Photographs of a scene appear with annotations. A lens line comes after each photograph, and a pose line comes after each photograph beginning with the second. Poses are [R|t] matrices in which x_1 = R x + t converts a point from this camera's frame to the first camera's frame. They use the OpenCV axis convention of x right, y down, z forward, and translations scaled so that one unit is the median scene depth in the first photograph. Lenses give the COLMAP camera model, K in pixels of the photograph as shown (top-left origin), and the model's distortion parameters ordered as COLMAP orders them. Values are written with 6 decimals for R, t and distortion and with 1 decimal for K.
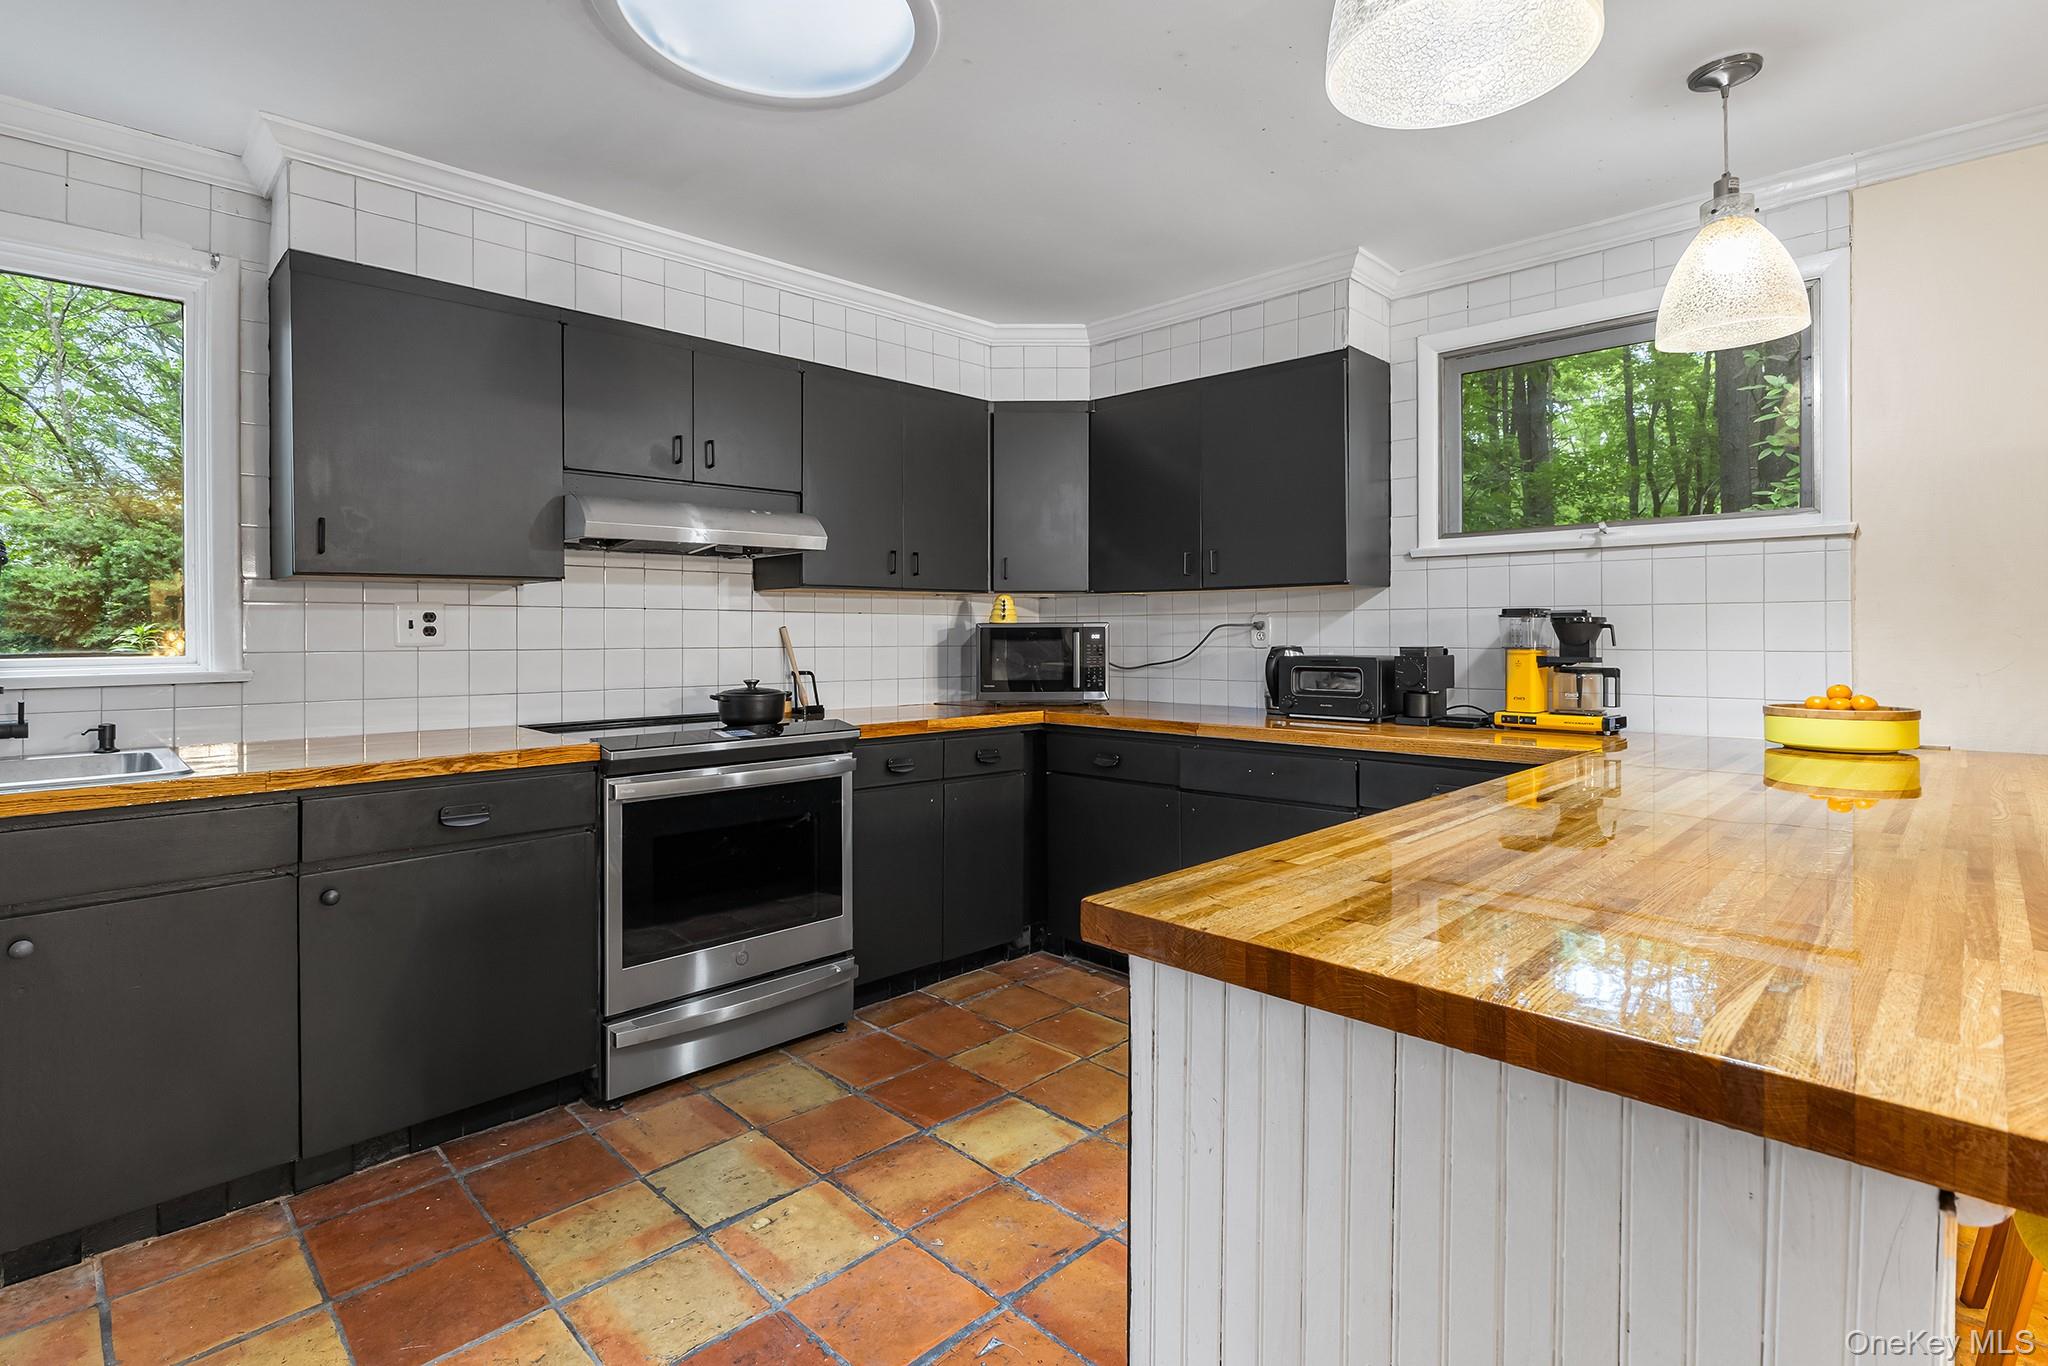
lens RADIAL K [[972.1, 0, 1024.7], [0, 972.1, 647.8], [0, 0, 1]] dist [0.000002, 0.000188]
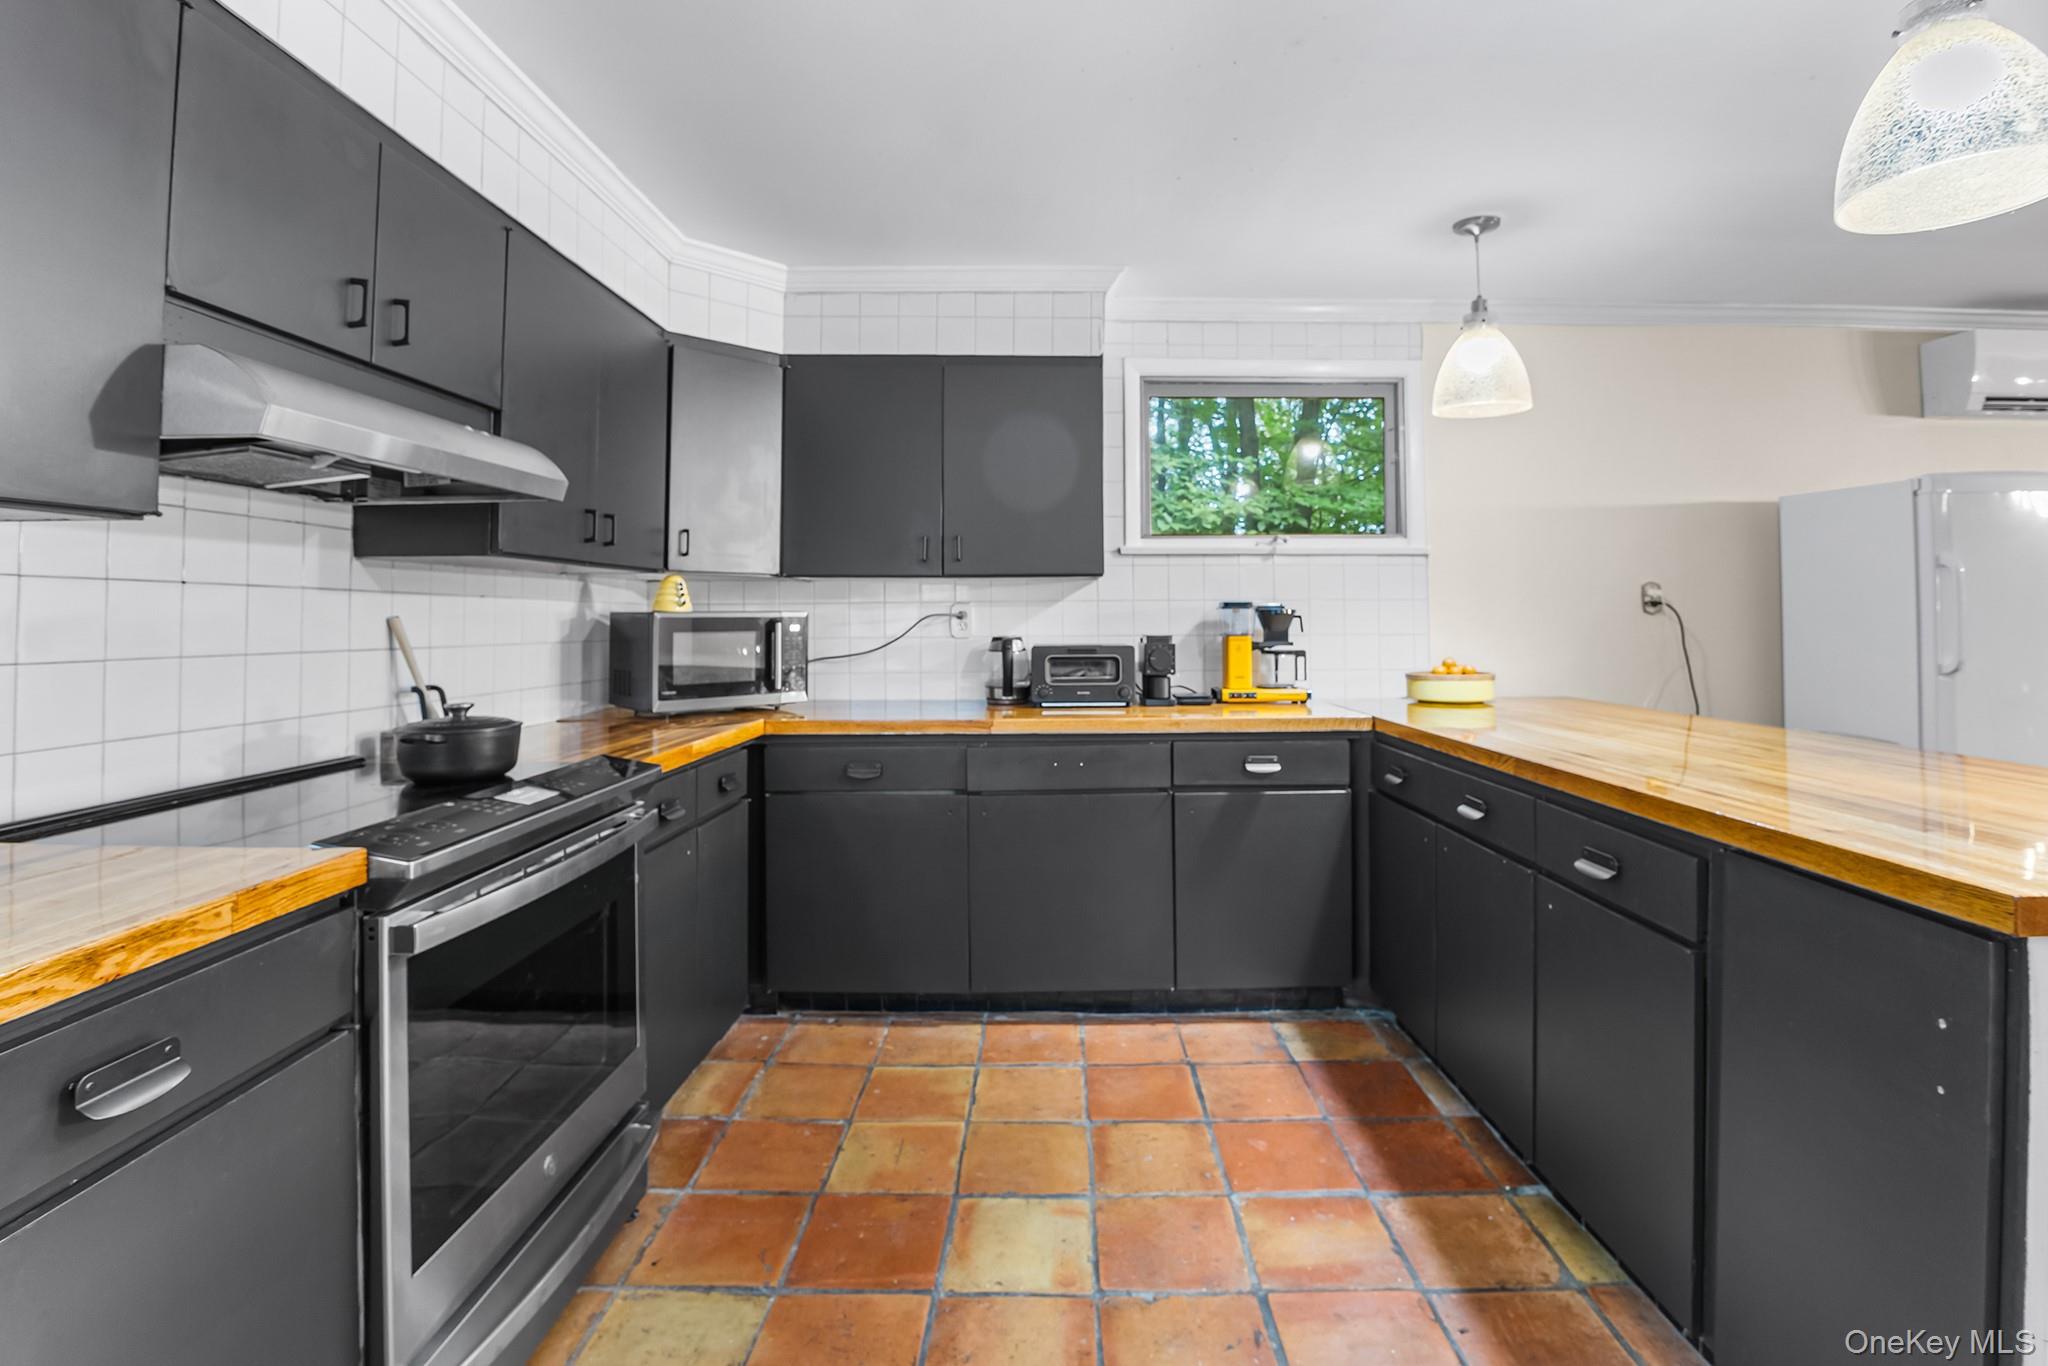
lens RADIAL K [[914.4, 0, 1032.3], [0, 914.4, 604.4], [0, 0, 1]] dist [-0.032503, 0.000586]
pose [[0.714466, 0.009281, 0.699609, -0.411044], [0.013276, 0.999552, -0.026817, -0.009519], [-0.699545, 0.028448, 0.714022, 0.337506]]
